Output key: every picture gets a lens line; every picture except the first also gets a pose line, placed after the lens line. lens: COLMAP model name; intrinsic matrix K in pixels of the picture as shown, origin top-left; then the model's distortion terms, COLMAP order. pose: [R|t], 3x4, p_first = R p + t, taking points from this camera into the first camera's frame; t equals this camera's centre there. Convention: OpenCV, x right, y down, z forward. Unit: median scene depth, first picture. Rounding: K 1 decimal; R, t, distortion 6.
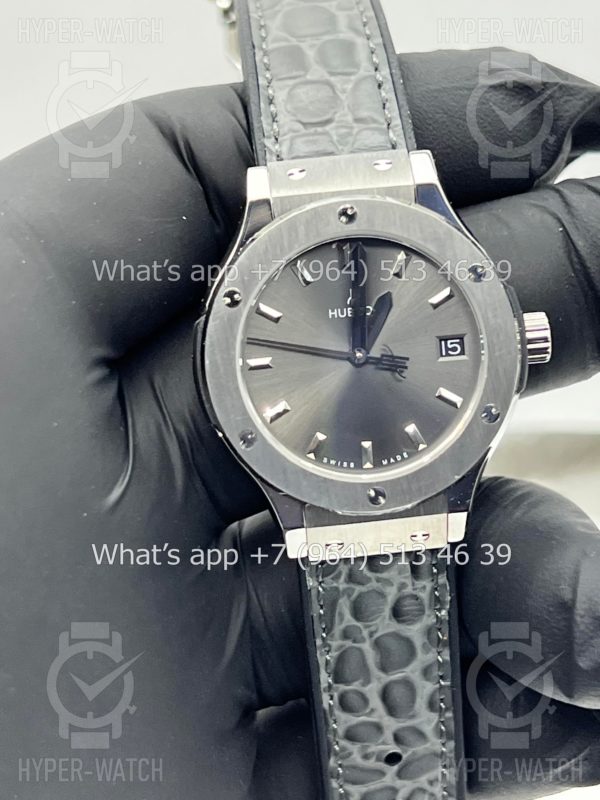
lens RADIAL K [[1767.5, 0, 260.7], [0, 1767.5, 407.9], [0, 0, 1]] dist [0.112573, 0.000000]
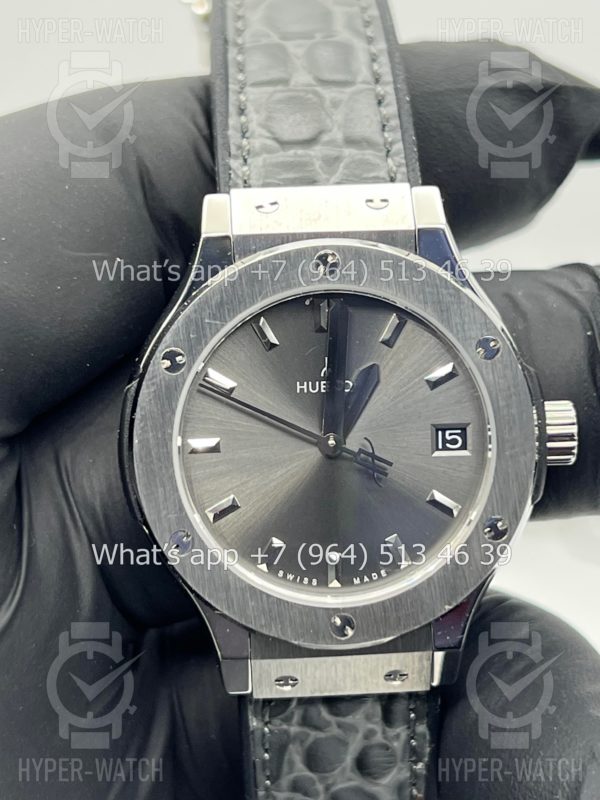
lens RADIAL K [[1767.5, 0, 278.3], [0, 1767.5, 402.3], [0, 0, 1]] dist [0.112573, 0.000000]
pose [[0.998019, 0.061508, 0.013219, 0.020464], [-0.061391, 0.998072, -0.009109, -0.038818], [-0.013753, 0.008280, 0.999871, 0.218151]]
